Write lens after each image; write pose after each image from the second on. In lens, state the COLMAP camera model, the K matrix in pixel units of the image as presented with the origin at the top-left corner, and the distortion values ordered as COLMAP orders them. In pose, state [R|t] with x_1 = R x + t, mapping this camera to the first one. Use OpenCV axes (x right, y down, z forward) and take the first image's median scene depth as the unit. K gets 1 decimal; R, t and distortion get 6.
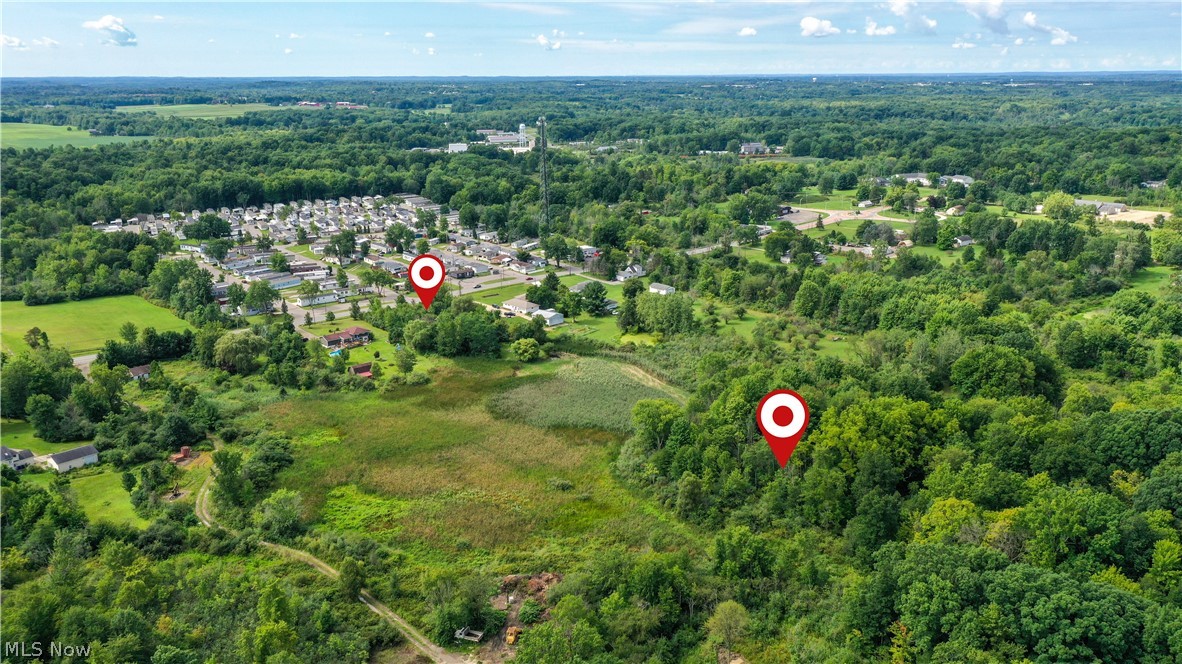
lens RADIAL K [[936.6, 0, 593.5], [0, 936.6, 325.9], [0, 0, 1]] dist [0.013573, 0.006843]
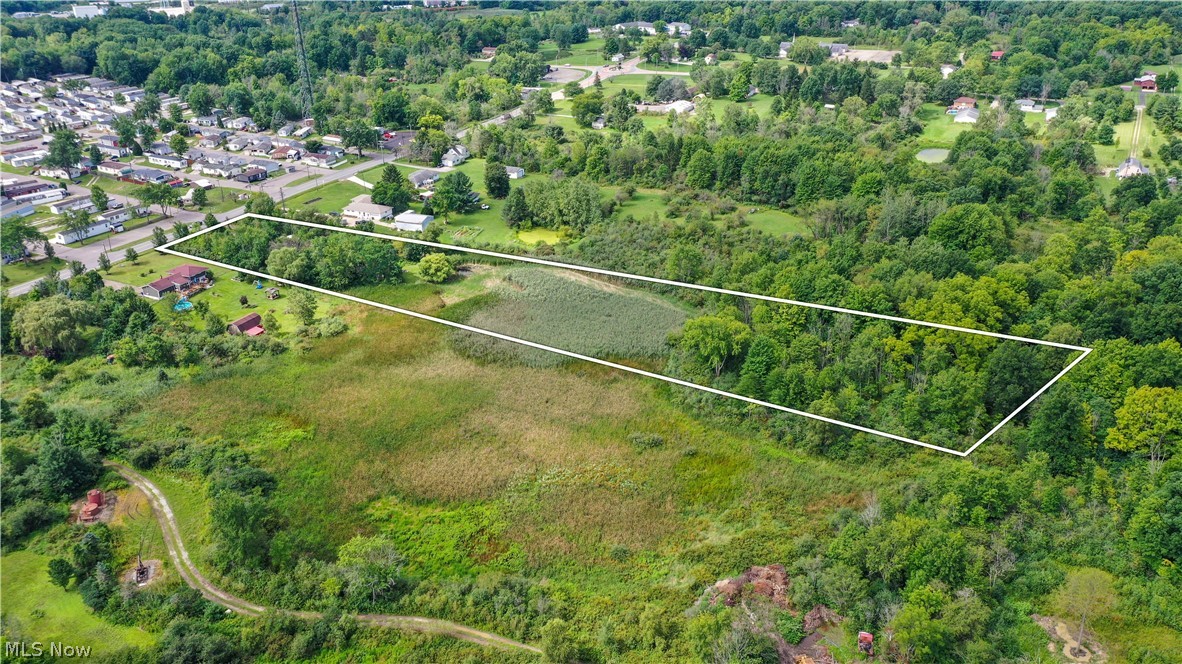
lens RADIAL K [[936.6, 0, 593.5], [0, 936.6, 325.9], [0, 0, 1]] dist [0.013573, 0.006843]
pose [[0.924316, -0.154801, 0.348823, -0.198786], [0.102073, 0.981017, 0.164884, -0.037936], [-0.367725, -0.116800, 0.922570, 0.162627]]
